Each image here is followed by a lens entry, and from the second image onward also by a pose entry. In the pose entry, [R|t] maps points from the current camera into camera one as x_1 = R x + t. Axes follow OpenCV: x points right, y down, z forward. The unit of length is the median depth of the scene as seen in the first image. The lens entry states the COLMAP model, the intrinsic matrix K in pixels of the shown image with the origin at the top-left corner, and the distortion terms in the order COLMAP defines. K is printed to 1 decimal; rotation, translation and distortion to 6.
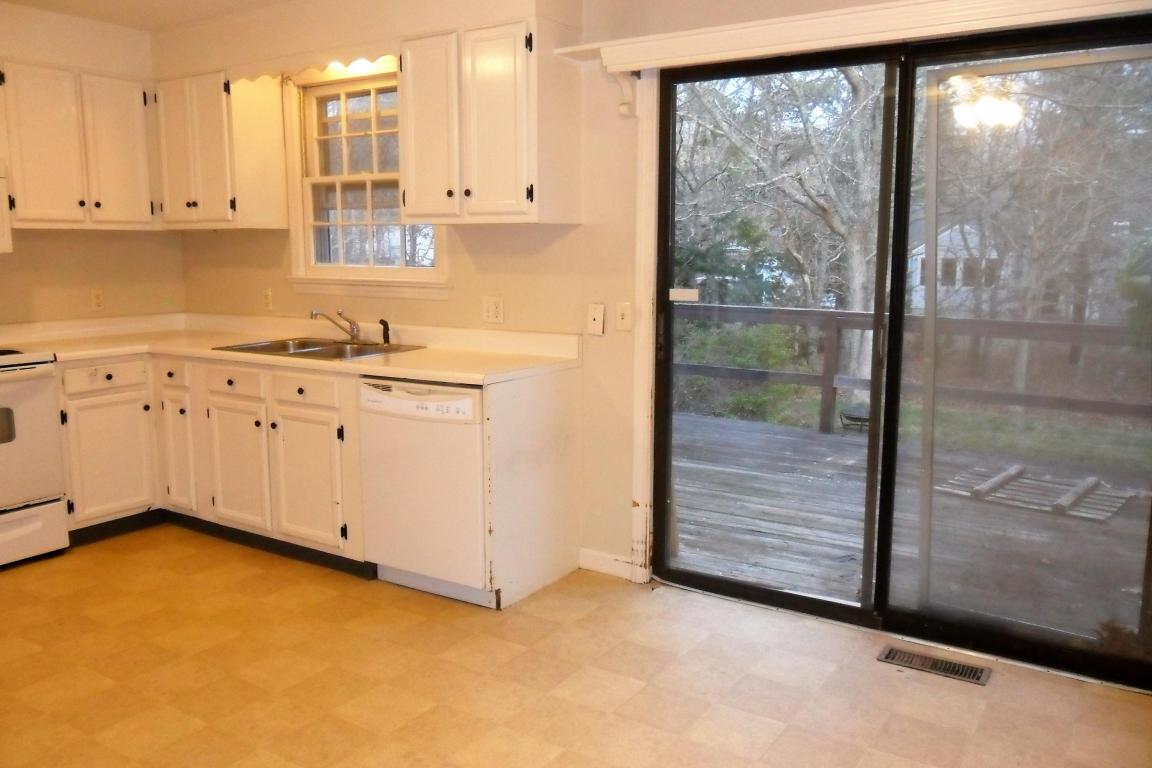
lens RADIAL K [[940.8, 0, 575.5], [0, 940.8, 379.4], [0, 0, 1]] dist [-0.004288, 0.008532]
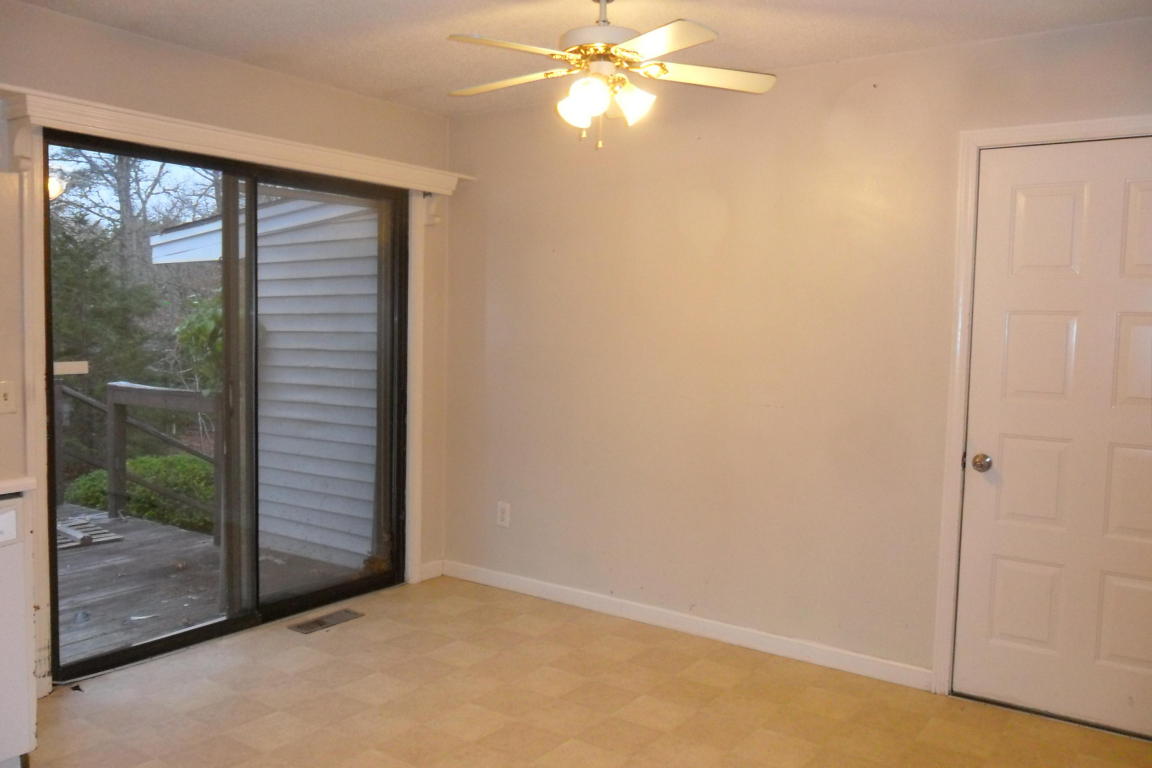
lens RADIAL K [[940.8, 0, 575.5], [0, 940.8, 379.4], [0, 0, 1]] dist [-0.004288, 0.008532]
pose [[0.042239, -0.068778, 0.996737, -0.747189], [0.123714, 0.990310, 0.063092, -0.068893], [-0.991419, 0.120645, 0.050339, 0.416891]]
